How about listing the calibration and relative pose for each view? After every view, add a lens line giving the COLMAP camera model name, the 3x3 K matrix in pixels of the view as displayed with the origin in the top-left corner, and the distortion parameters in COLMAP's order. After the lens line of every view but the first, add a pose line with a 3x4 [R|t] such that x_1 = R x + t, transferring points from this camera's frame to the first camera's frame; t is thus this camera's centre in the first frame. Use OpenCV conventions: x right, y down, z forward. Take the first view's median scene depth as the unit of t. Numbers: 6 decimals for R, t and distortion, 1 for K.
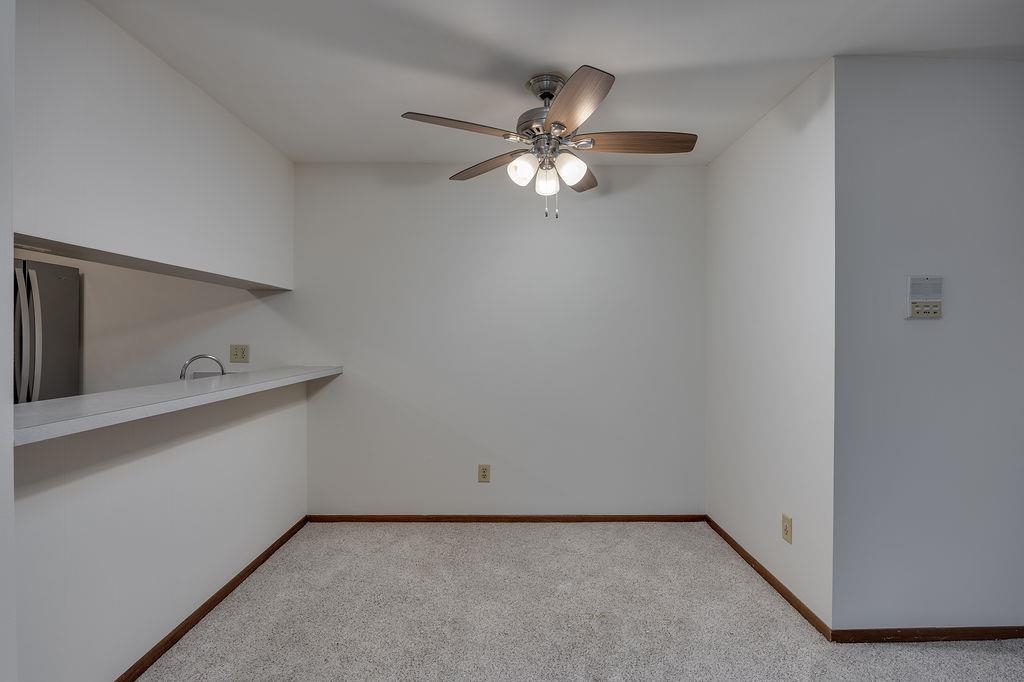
lens RADIAL K [[492.1, 0, 515.4], [0, 492.1, 339.1], [0, 0, 1]] dist [-0.025823, -0.001046]
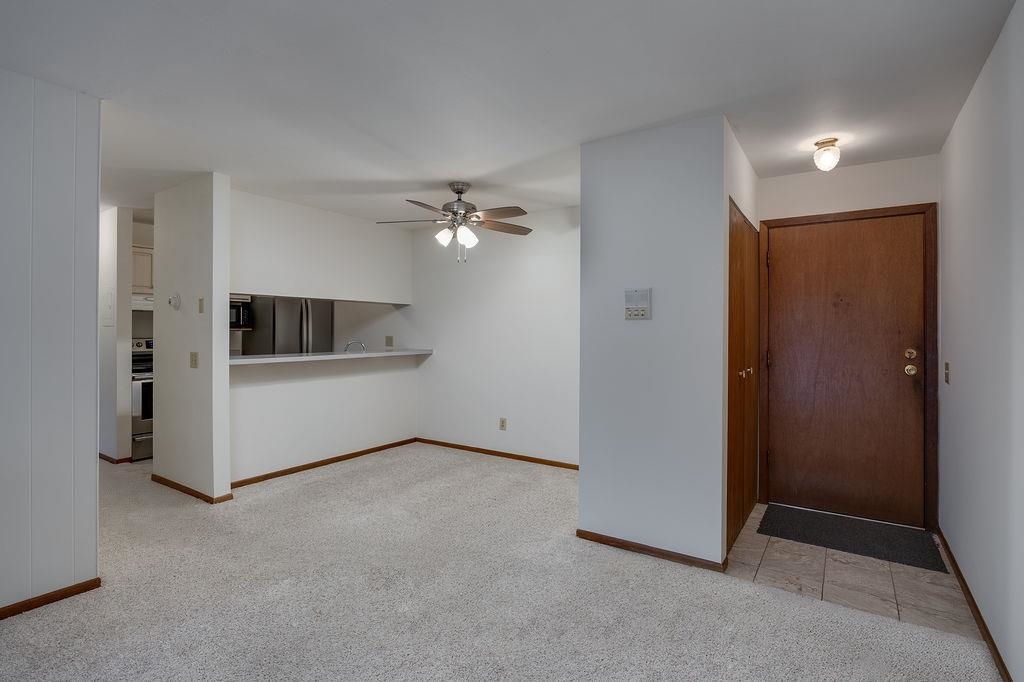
lens RADIAL K [[500.2, 0, 511.2], [0, 500.2, 334.6], [0, 0, 1]] dist [-0.000534, -0.000028]
pose [[0.823176, 0.005616, -0.567759, 1.156246], [-0.006458, 0.999979, 0.000527, 0.002526], [0.567750, 0.003233, 0.823195, -0.335025]]
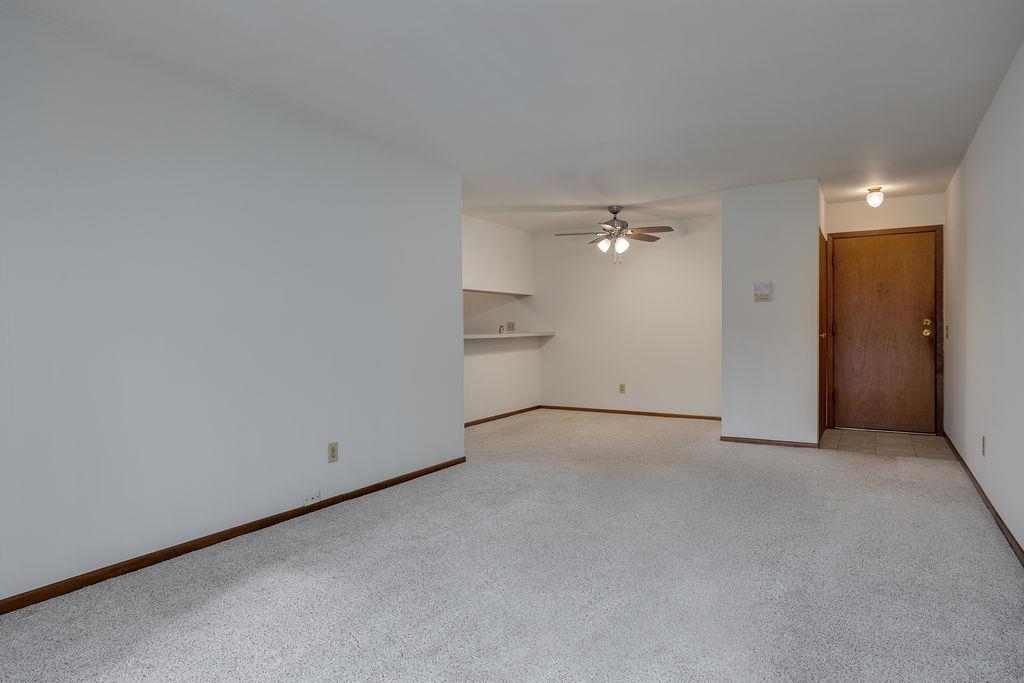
lens RADIAL K [[605.2, 0, 515.7], [0, 605.2, 343.9], [0, 0, 1]] dist [0.007058, 0.002257]
pose [[0.855867, 0.002404, -0.517190, 1.119916], [0.007688, 0.999820, 0.017370, 0.083119], [0.517139, -0.018842, 0.855694, -1.706295]]
